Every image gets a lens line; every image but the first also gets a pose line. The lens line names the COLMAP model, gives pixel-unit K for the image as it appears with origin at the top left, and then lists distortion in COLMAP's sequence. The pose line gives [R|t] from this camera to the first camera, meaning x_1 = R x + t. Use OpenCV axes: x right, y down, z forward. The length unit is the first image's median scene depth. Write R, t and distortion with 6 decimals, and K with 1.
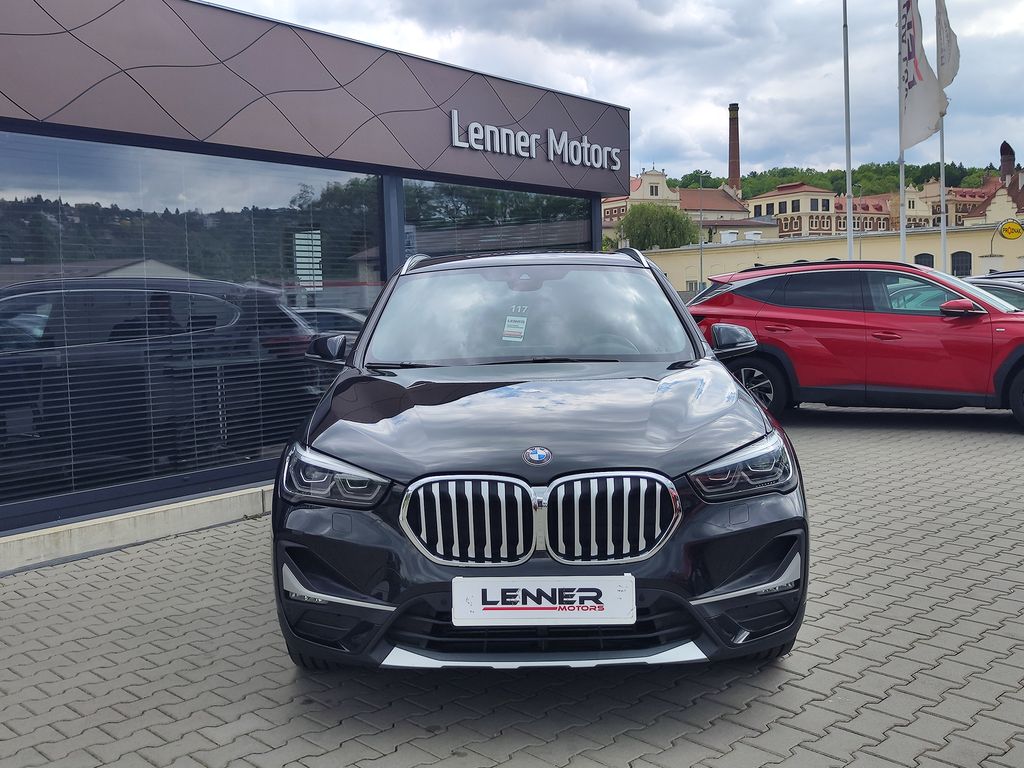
lens RADIAL K [[951.5, 0, 514.5], [0, 951.5, 394.4], [0, 0, 1]] dist [0.024977, 0.000000]
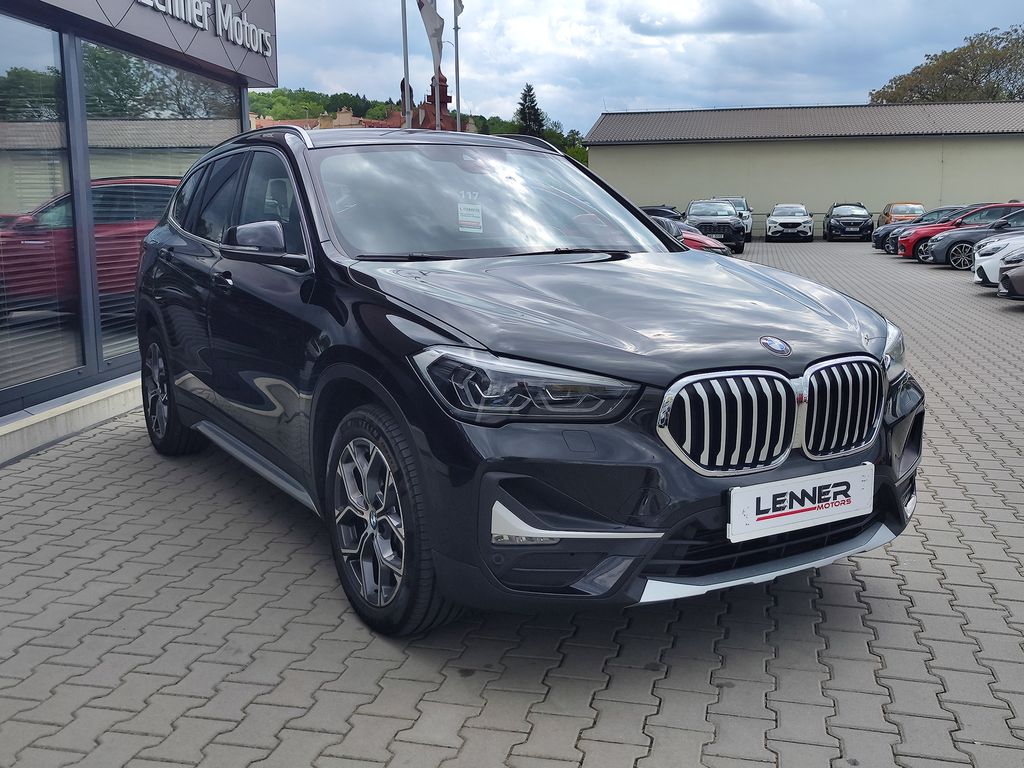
lens RADIAL K [[951.5, 0, 511.0], [0, 951.5, 379.4], [0, 0, 1]] dist [0.024977, 0.000000]
pose [[0.858524, -0.064762, 0.508667, -0.661813], [0.029453, 0.996583, 0.077173, 0.019301], [-0.511926, -0.051273, 0.857498, 0.355161]]
